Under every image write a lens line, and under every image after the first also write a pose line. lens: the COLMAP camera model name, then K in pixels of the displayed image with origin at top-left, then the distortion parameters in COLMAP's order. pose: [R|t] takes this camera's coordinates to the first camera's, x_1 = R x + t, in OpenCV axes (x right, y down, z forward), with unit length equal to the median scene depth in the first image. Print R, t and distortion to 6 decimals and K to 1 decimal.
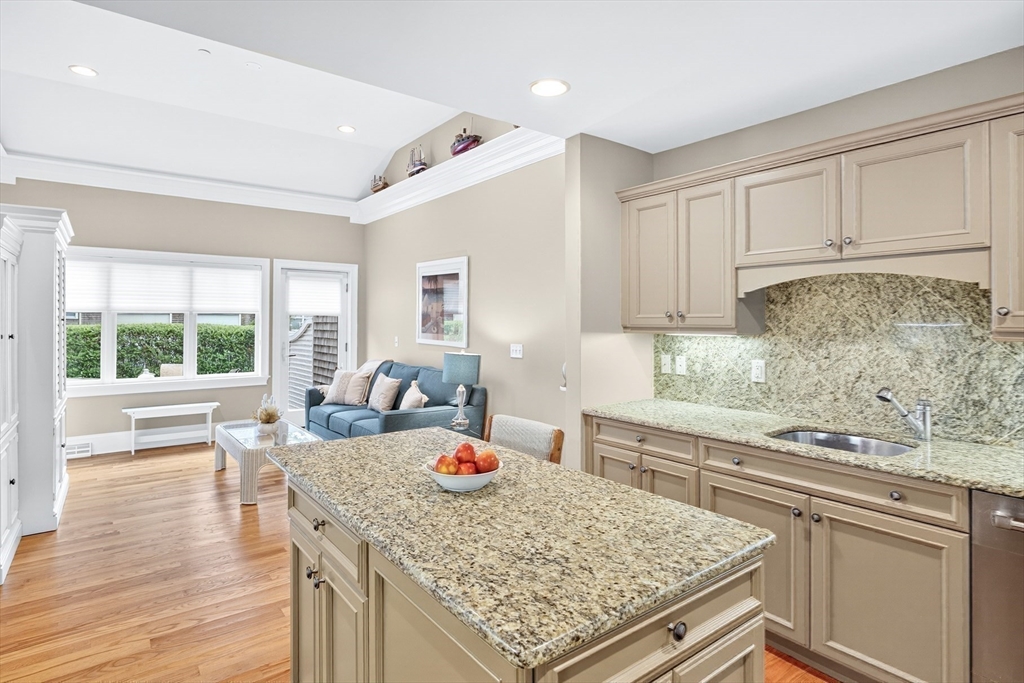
lens RADIAL K [[540.3, 0, 515.7], [0, 540.3, 318.0], [0, 0, 1]] dist [-0.005024, -0.000736]
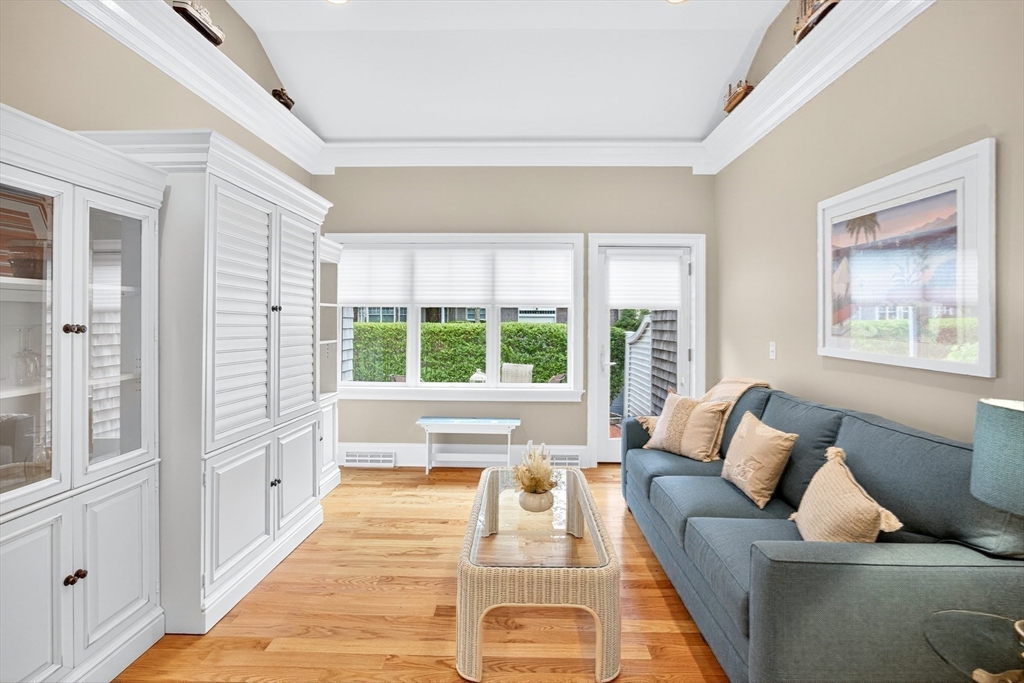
lens RADIAL K [[477.5, 0, 512.1], [0, 477.5, 309.3], [0, 0, 1]] dist [-0.018609, 0.000122]
pose [[0.774025, -0.015519, -0.632965, -0.115684], [-0.000770, 0.999676, -0.025451, 0.012772], [0.633154, 0.020187, 0.773762, 0.431157]]
